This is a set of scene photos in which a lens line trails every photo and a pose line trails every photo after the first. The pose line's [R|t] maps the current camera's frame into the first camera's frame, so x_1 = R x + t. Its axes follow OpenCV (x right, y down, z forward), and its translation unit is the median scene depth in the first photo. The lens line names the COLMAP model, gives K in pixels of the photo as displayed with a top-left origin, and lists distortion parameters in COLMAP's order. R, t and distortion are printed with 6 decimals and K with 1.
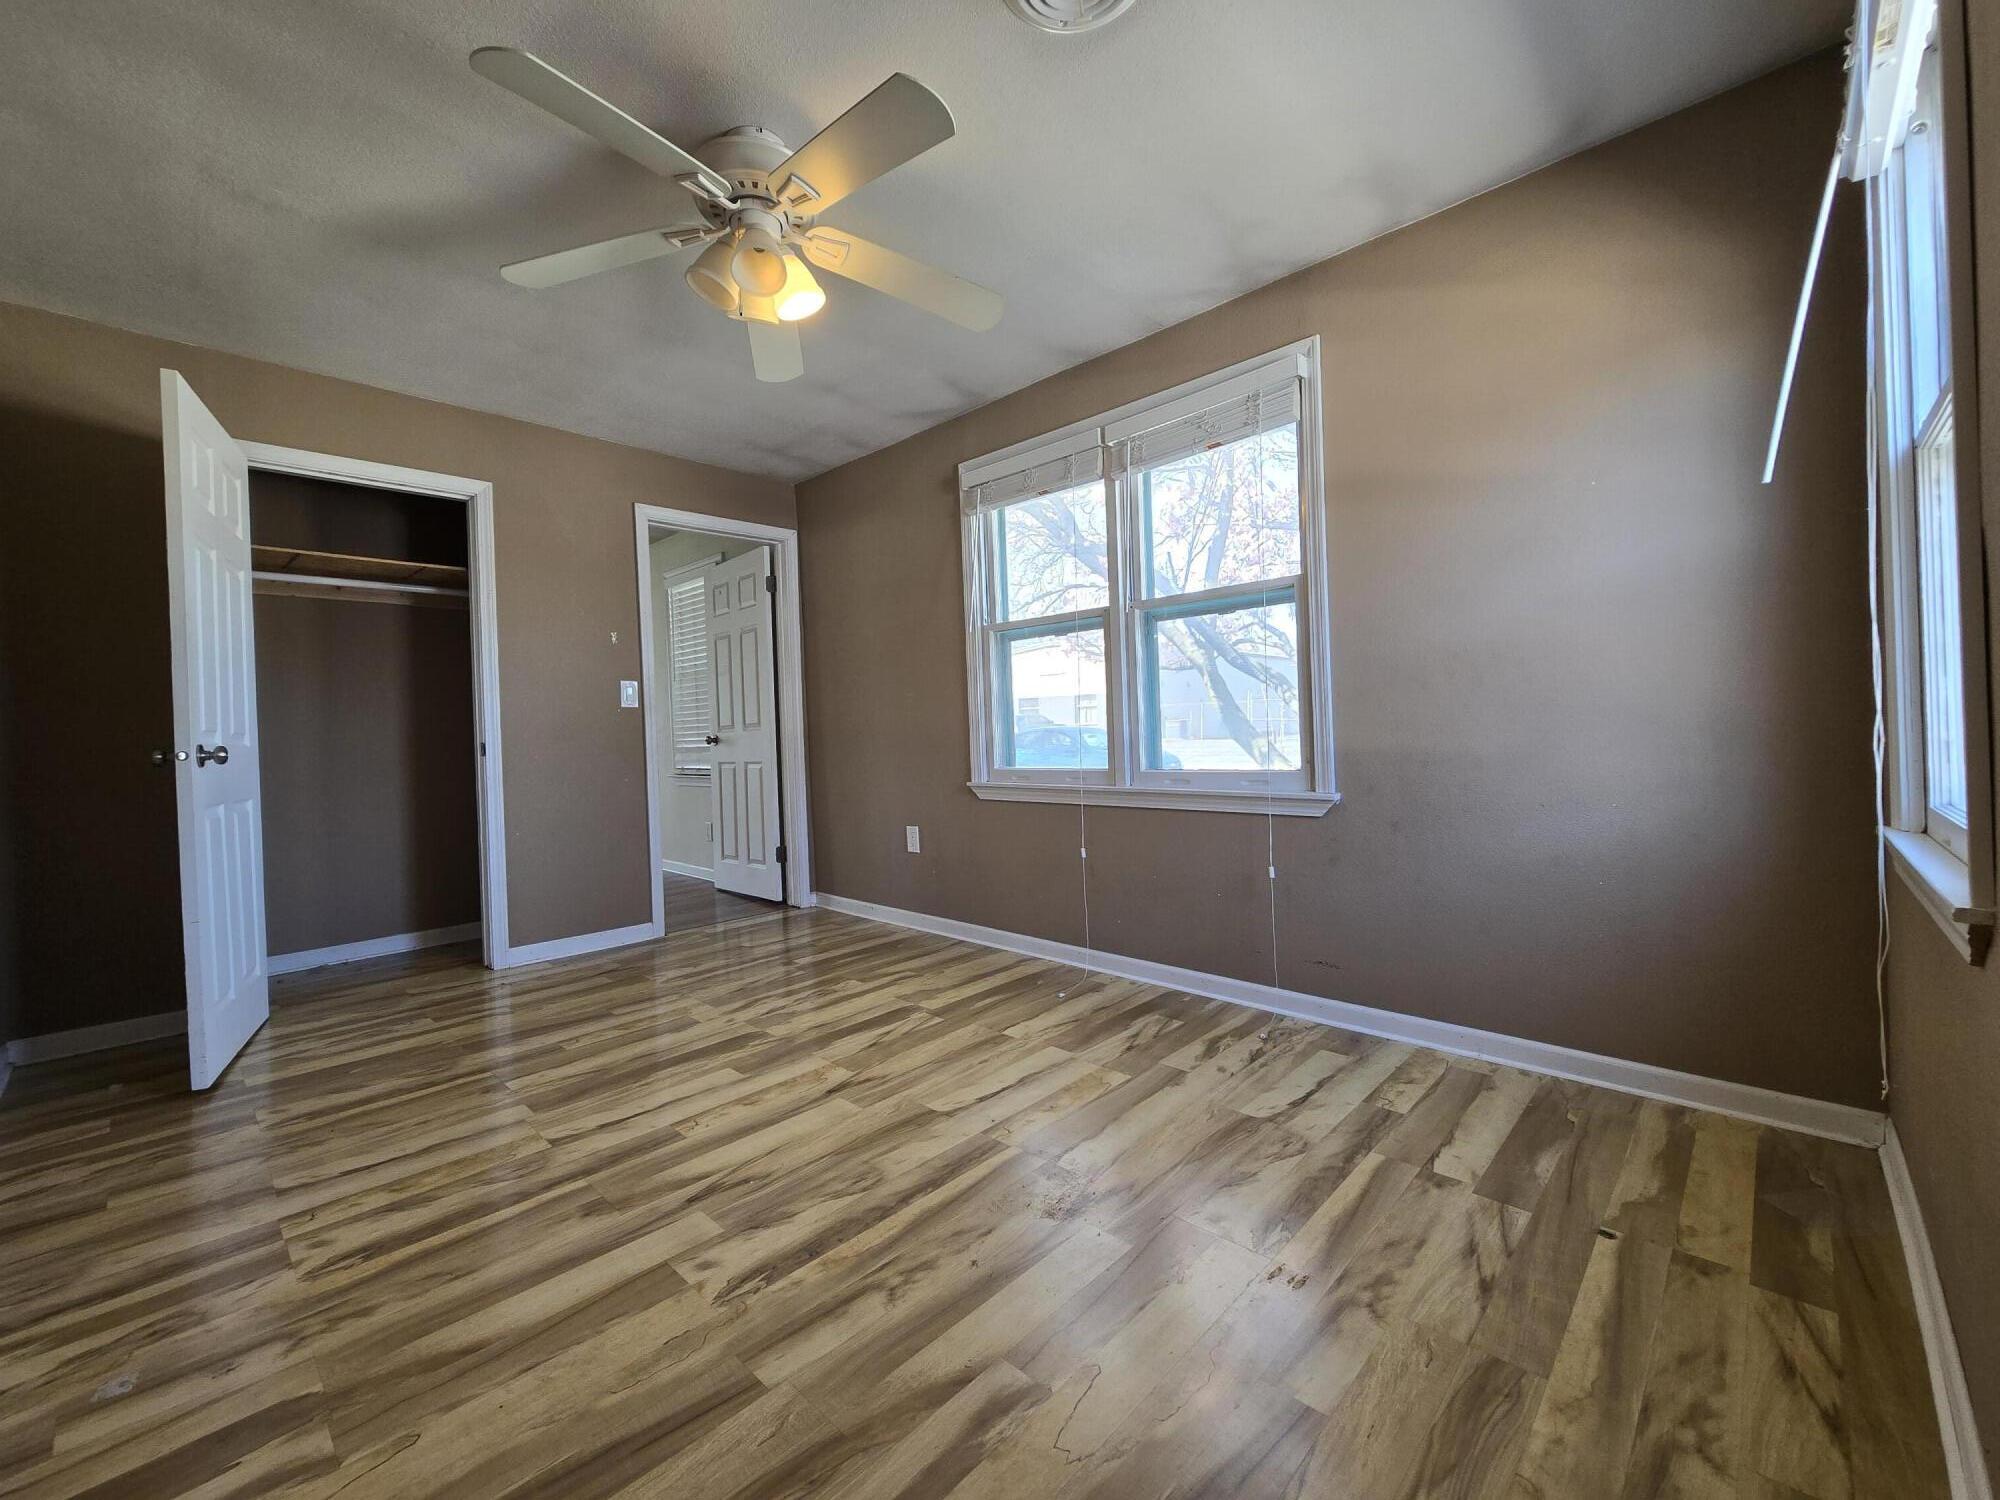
lens RADIAL K [[808.6, 0, 996.1], [0, 808.6, 737.5], [0, 0, 1]] dist [0.003197, -0.000027]
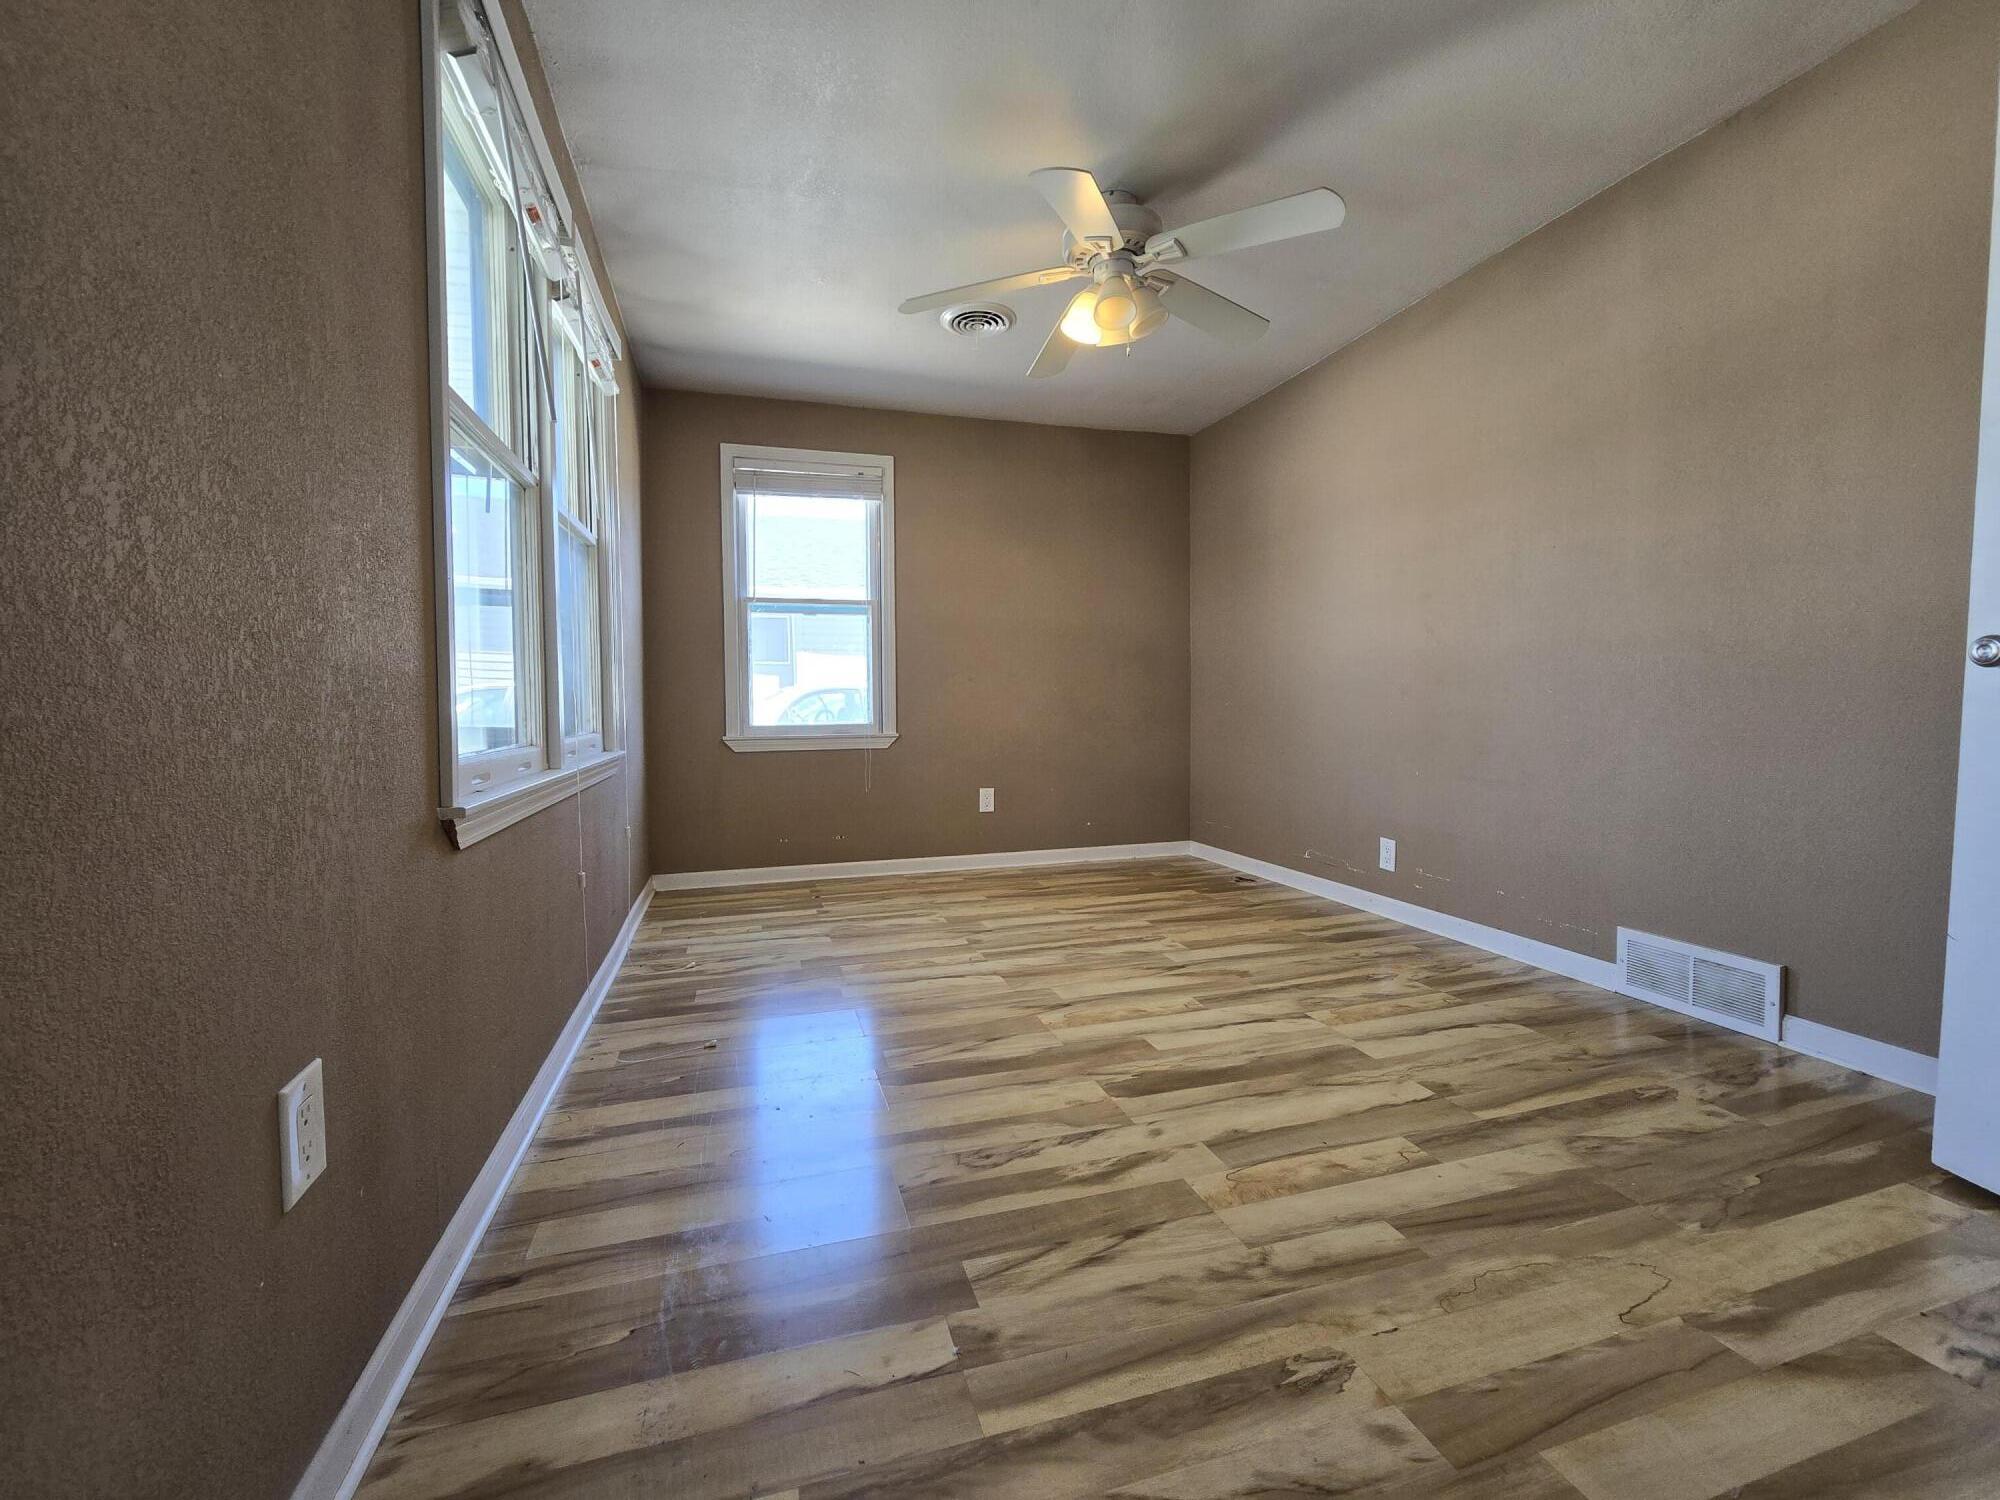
lens RADIAL K [[808.6, 0, 997.4], [0, 808.6, 746.3], [0, 0, 1]] dist [0.003197, -0.000027]
pose [[-0.866757, 0.010202, 0.498626, -0.655347], [0.040287, 0.997956, 0.049612, 0.036721], [-0.497100, 0.063090, -0.865396, 1.930644]]
